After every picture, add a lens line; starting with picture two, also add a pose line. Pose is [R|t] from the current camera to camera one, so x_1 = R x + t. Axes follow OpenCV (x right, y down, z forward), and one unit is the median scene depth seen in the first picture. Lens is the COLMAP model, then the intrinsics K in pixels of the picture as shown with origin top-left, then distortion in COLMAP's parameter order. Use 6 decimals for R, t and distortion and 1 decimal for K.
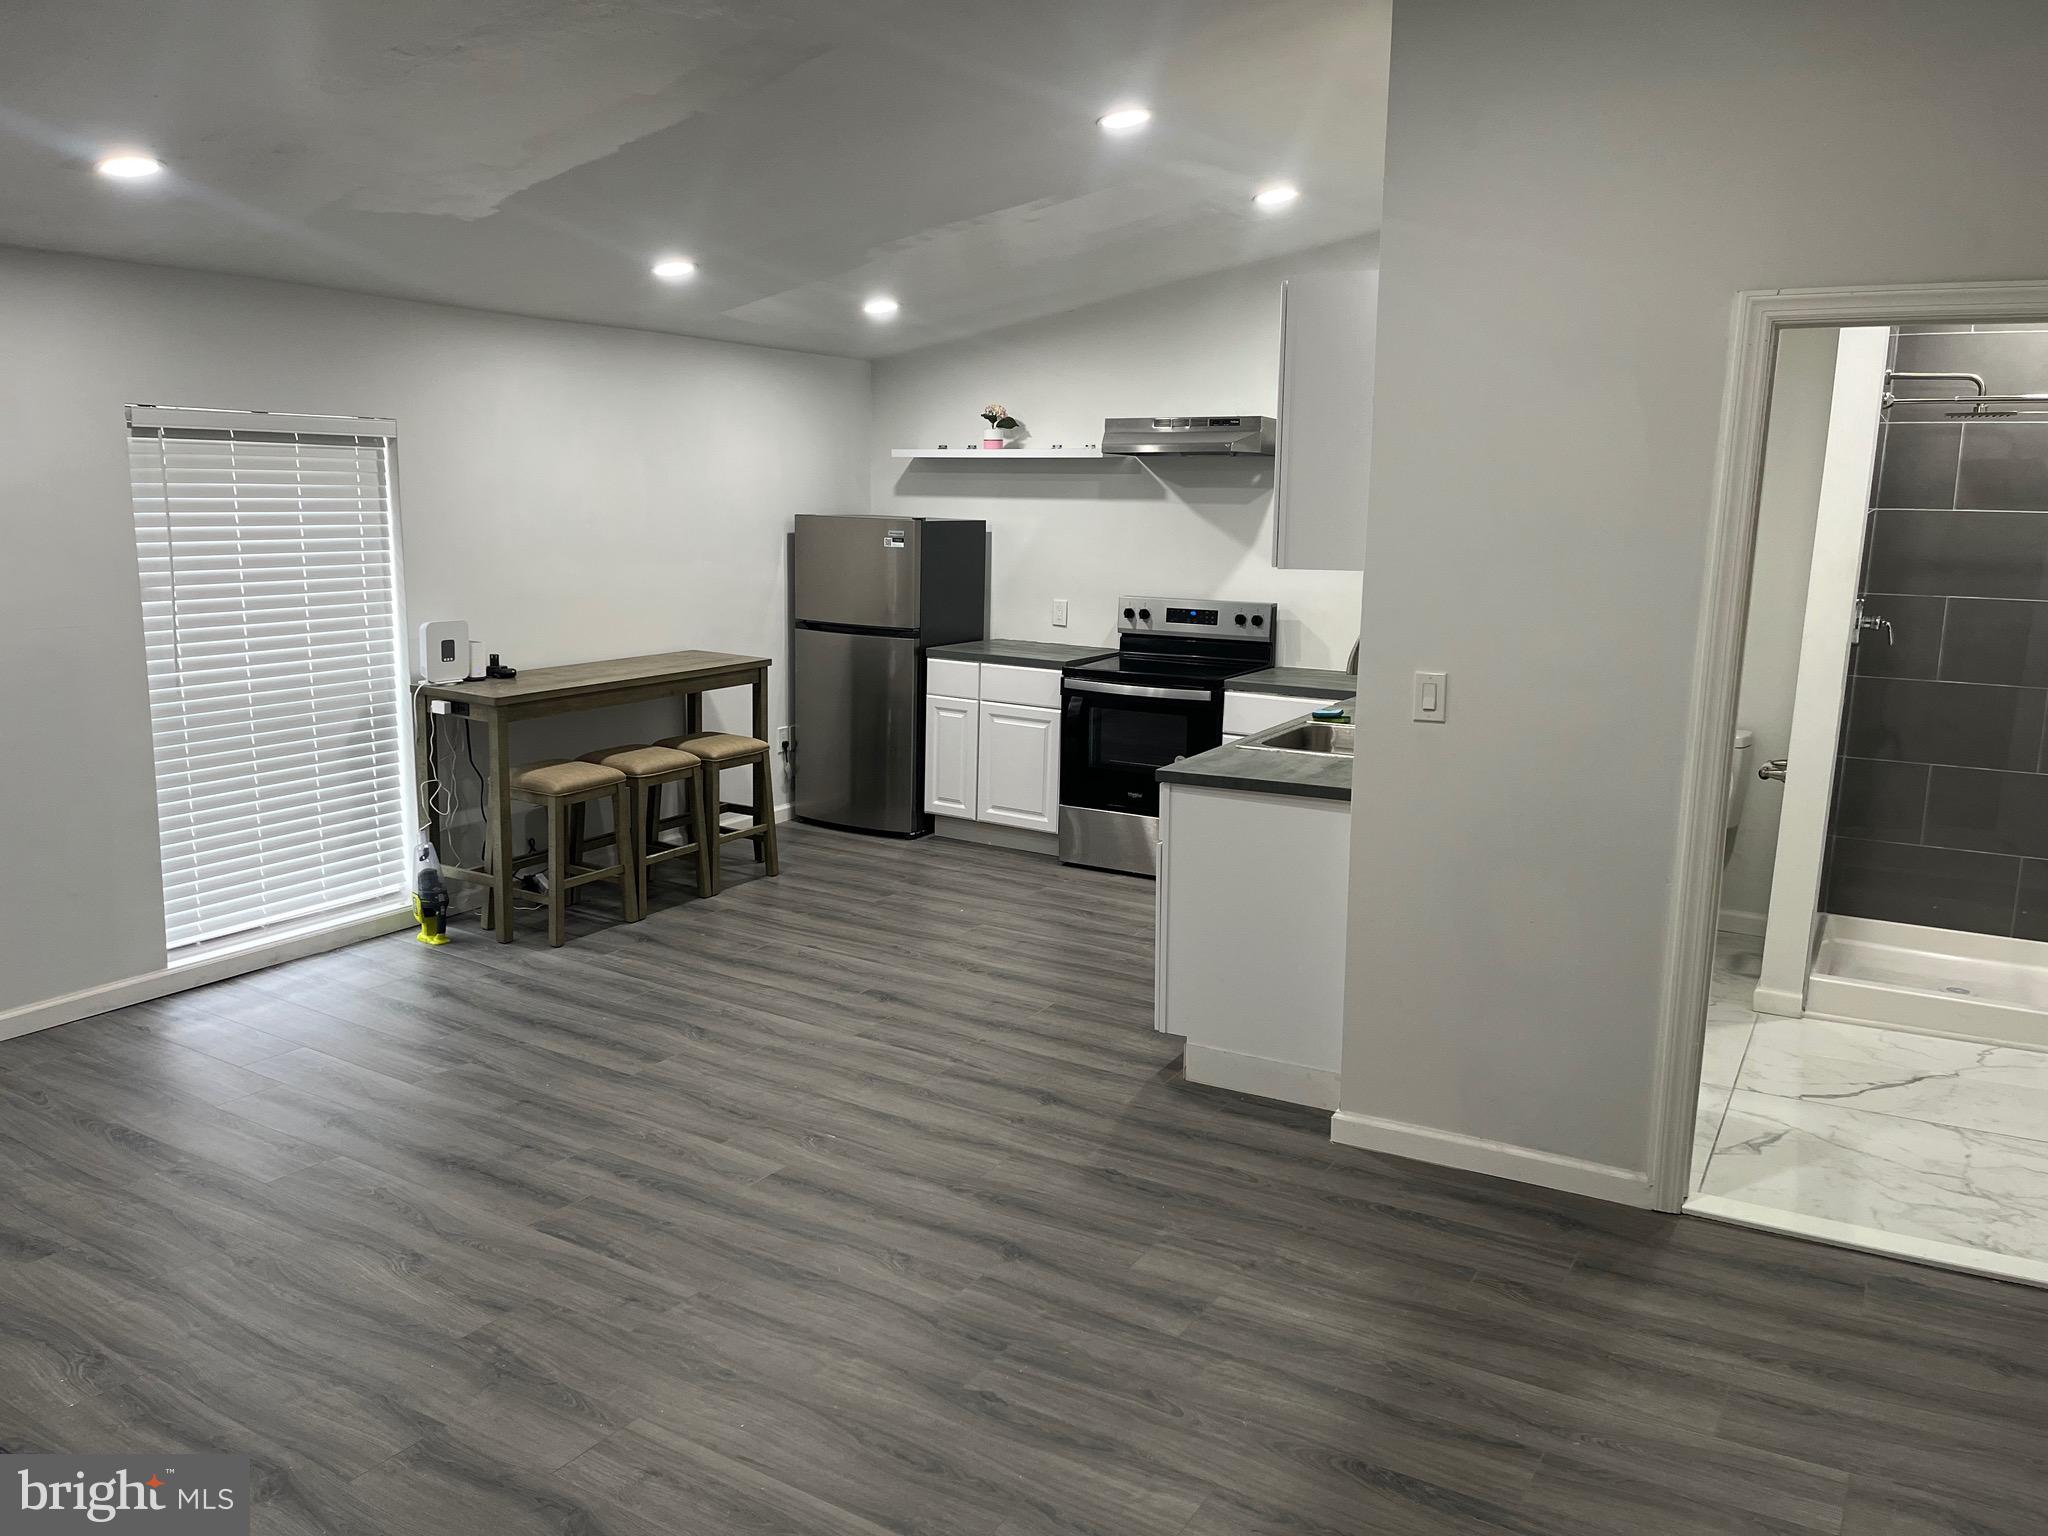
lens RADIAL K [[1541.0, 0, 1013.2], [0, 1541.0, 762.2], [0, 0, 1]] dist [0.084542, -0.098295]
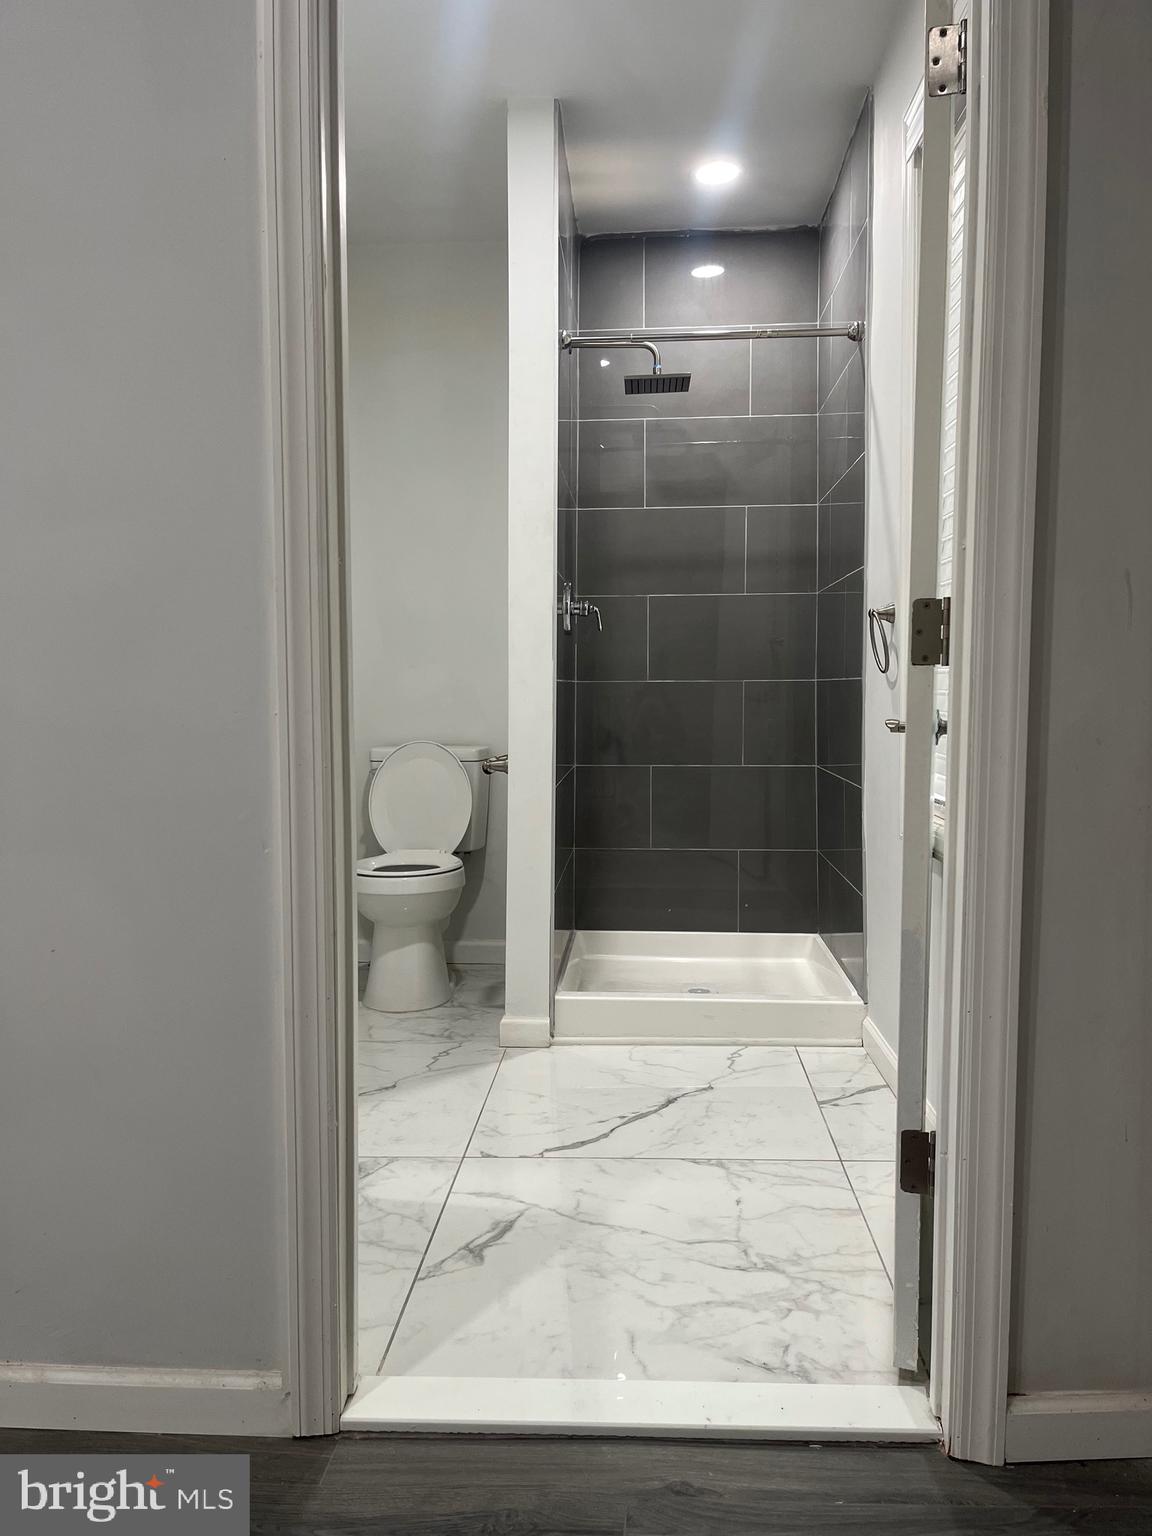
lens RADIAL K [[1155.7, 0, 572.1], [0, 1155.7, 753.6], [0, 0, 1]] dist [0.084542, -0.098295]
pose [[0.895762, -0.039998, 0.442732, 0.248160], [0.095597, 0.989975, -0.103979, 0.074693], [-0.434134, 0.135464, 0.890605, 0.421872]]
